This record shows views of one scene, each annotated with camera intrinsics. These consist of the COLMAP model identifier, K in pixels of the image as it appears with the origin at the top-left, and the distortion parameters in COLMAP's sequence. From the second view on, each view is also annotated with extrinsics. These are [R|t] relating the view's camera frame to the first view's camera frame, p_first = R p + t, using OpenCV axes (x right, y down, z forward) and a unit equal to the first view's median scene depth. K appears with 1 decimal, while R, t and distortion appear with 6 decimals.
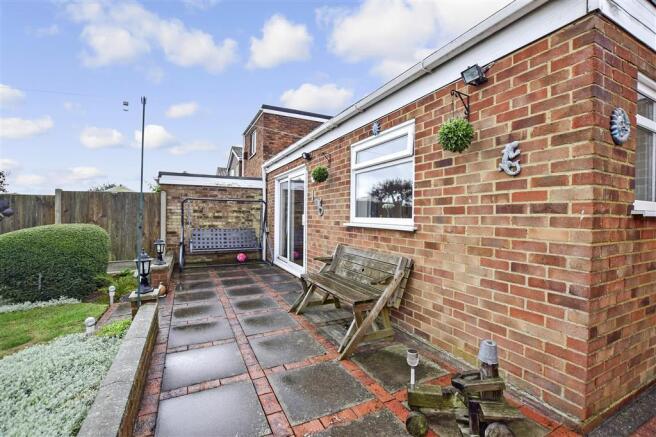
lens RADIAL K [[288.0, 0, 328.0], [0, 288.0, 218.5], [0, 0, 1]] dist [-0.023945, -0.000144]
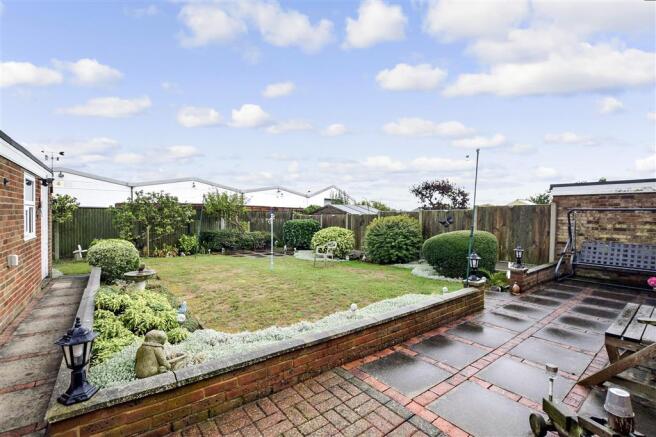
lens RADIAL K [[288.0, 0, 328.0], [0, 288.0, 218.5], [0, 0, 1]] dist [-0.023945, -0.000144]
pose [[0.195044, 0.005681, -0.980778, 0.292002], [-0.020920, 0.999780, 0.001631, -0.022267], [0.980571, 0.020200, 0.195120, -0.019347]]
